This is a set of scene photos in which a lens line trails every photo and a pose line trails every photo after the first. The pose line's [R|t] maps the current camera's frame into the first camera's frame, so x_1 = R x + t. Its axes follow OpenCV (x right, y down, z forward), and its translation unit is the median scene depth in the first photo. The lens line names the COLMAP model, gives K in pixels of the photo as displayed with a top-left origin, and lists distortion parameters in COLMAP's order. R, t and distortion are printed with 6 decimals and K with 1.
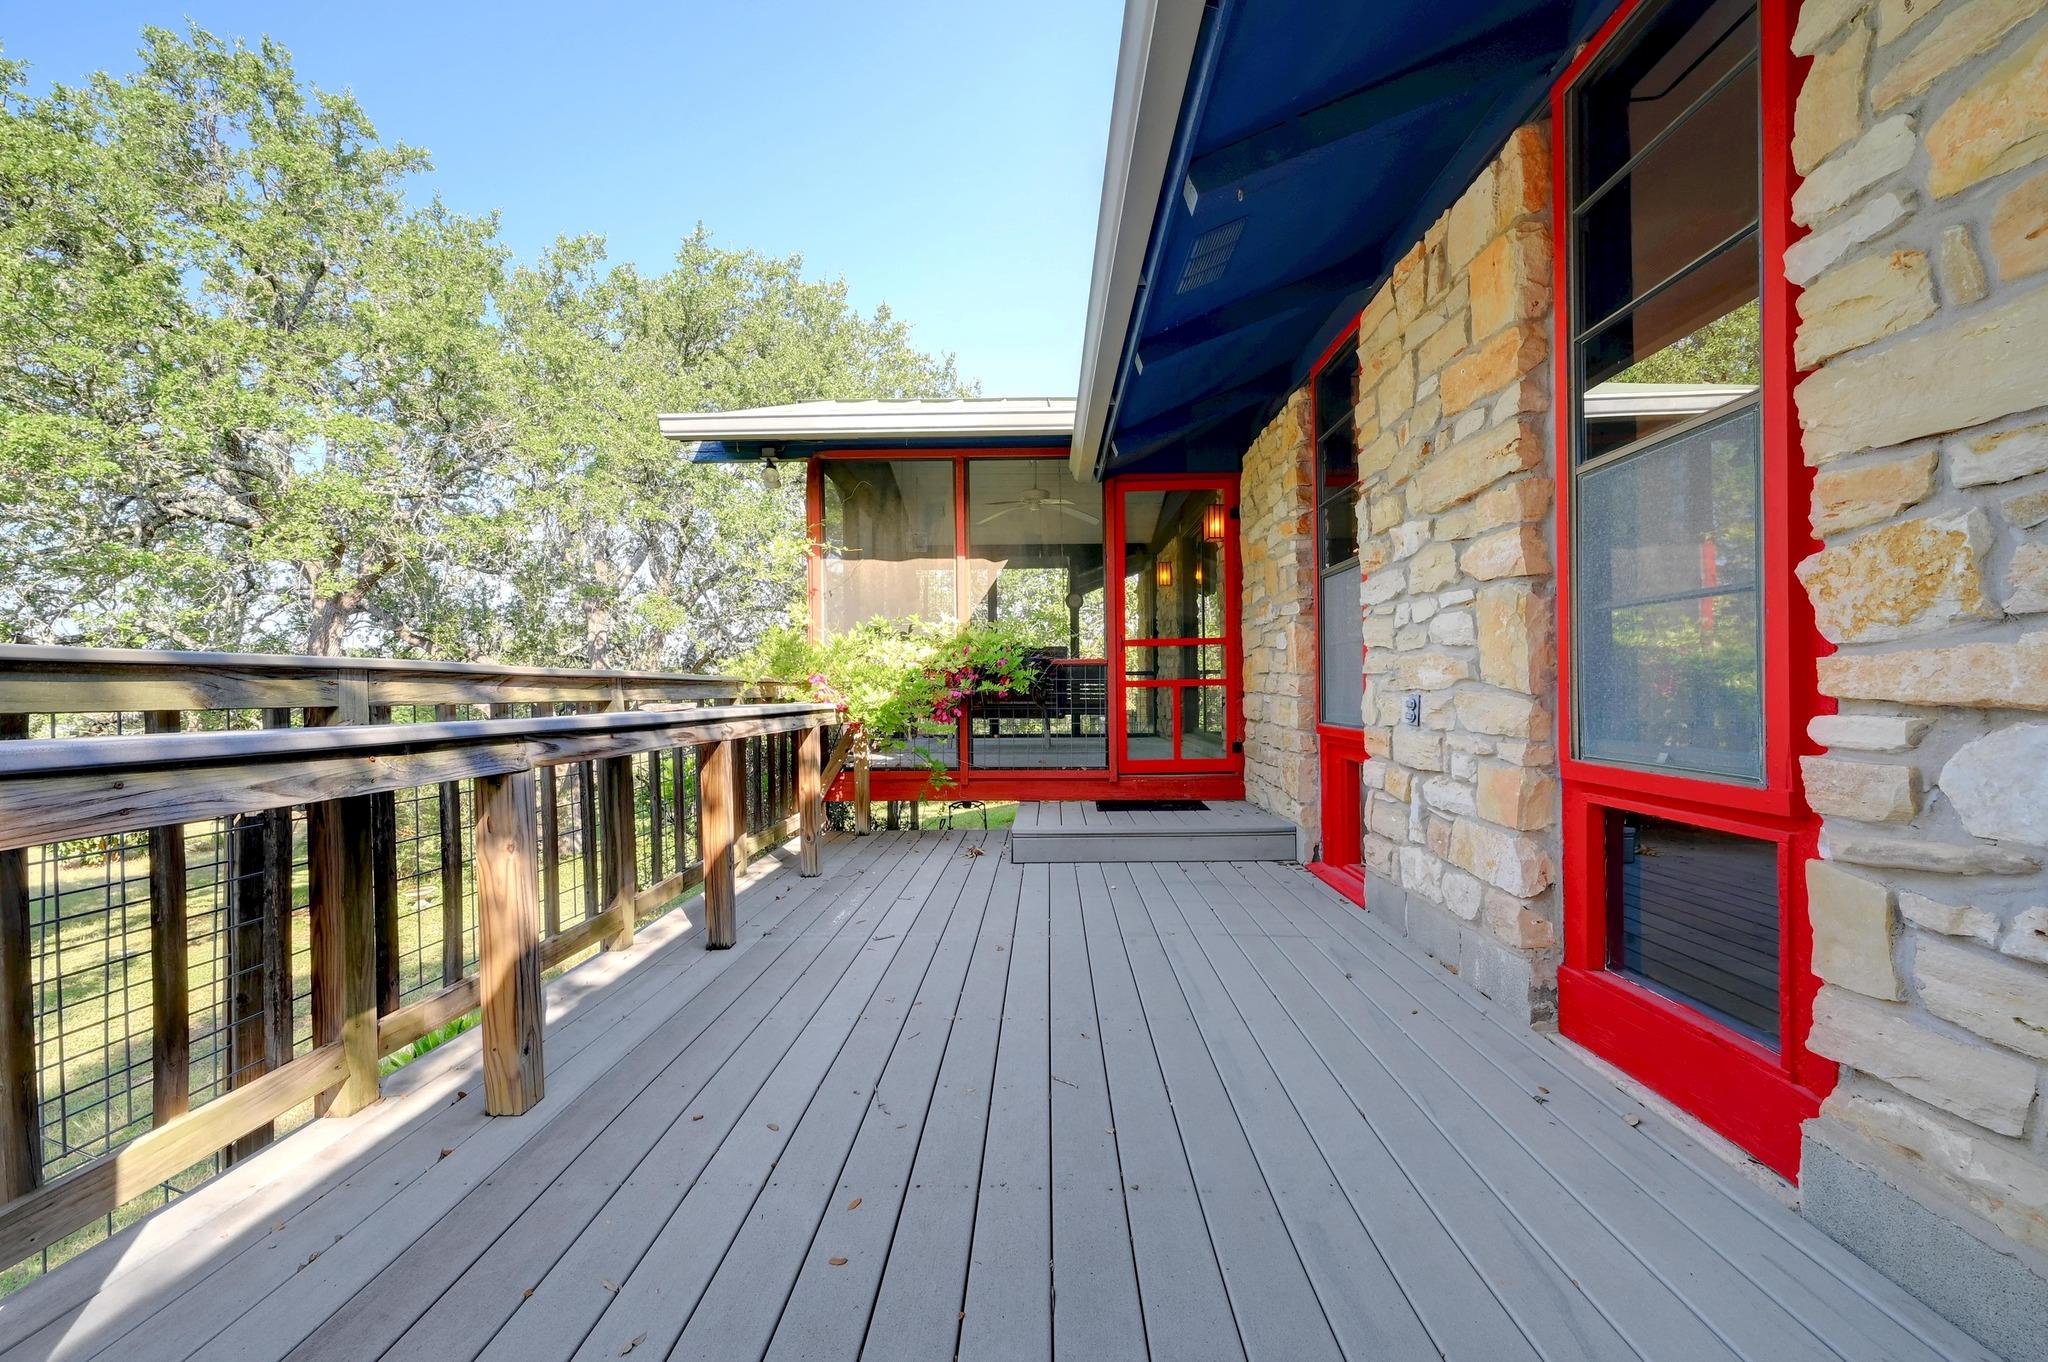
lens RADIAL K [[824.8, 0, 1024.5], [0, 824.8, 689.8], [0, 0, 1]] dist [-0.001098, -0.000531]
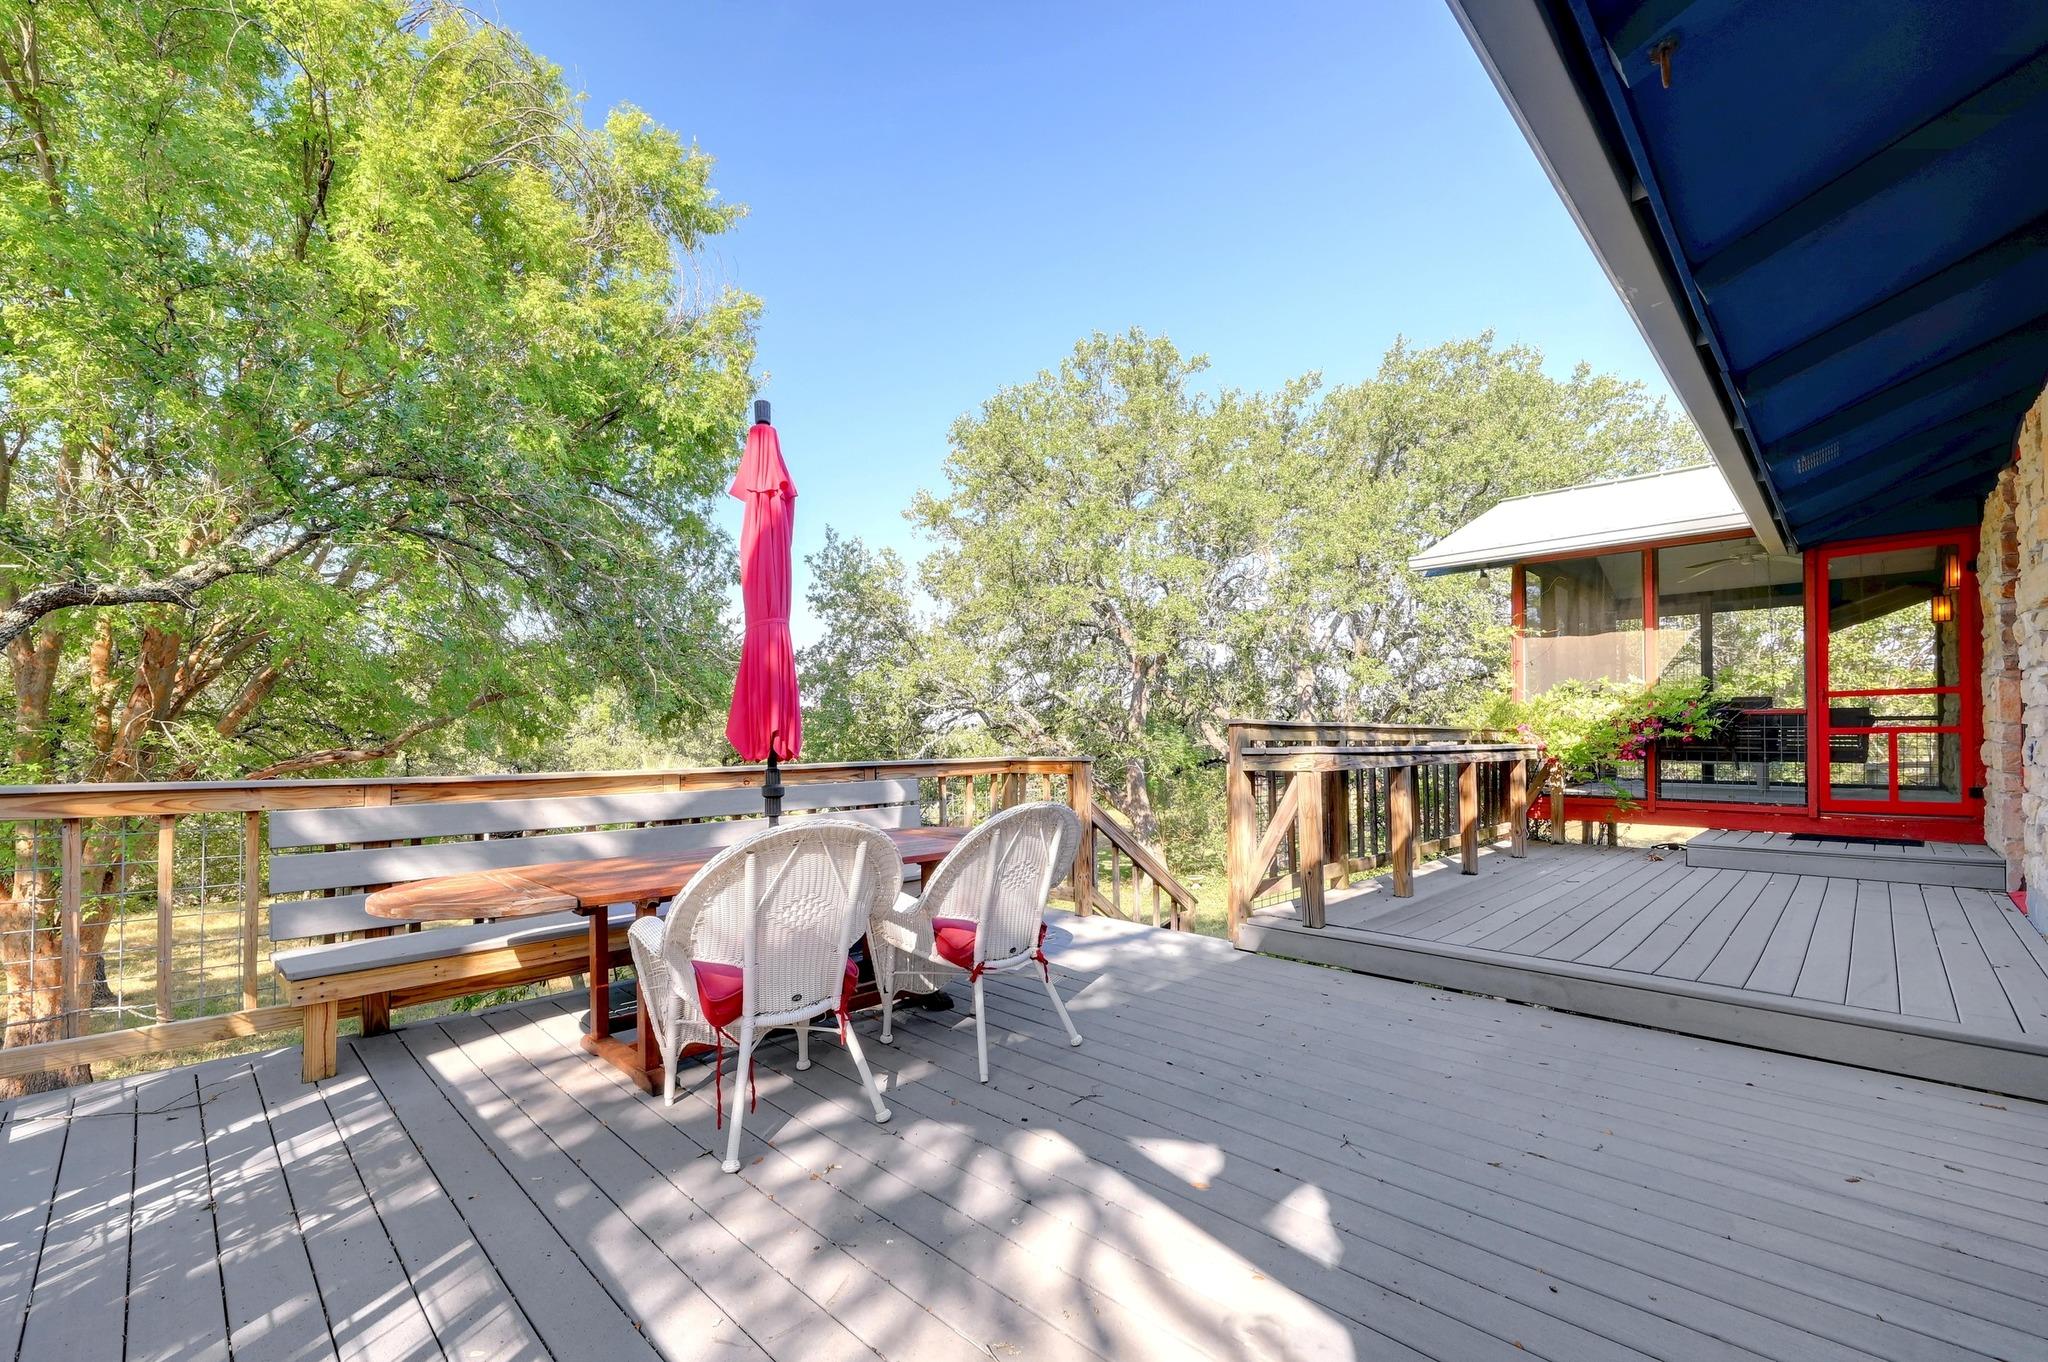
lens RADIAL K [[856.3, 0, 1039.7], [0, 856.3, 728.6], [0, 0, 1]] dist [-0.000665, -0.000279]
pose [[0.738745, -0.000655, -0.673984, 0.122501], [-0.003508, 0.999982, -0.004817, -0.001060], [0.673976, 0.005923, 0.738730, -0.613385]]
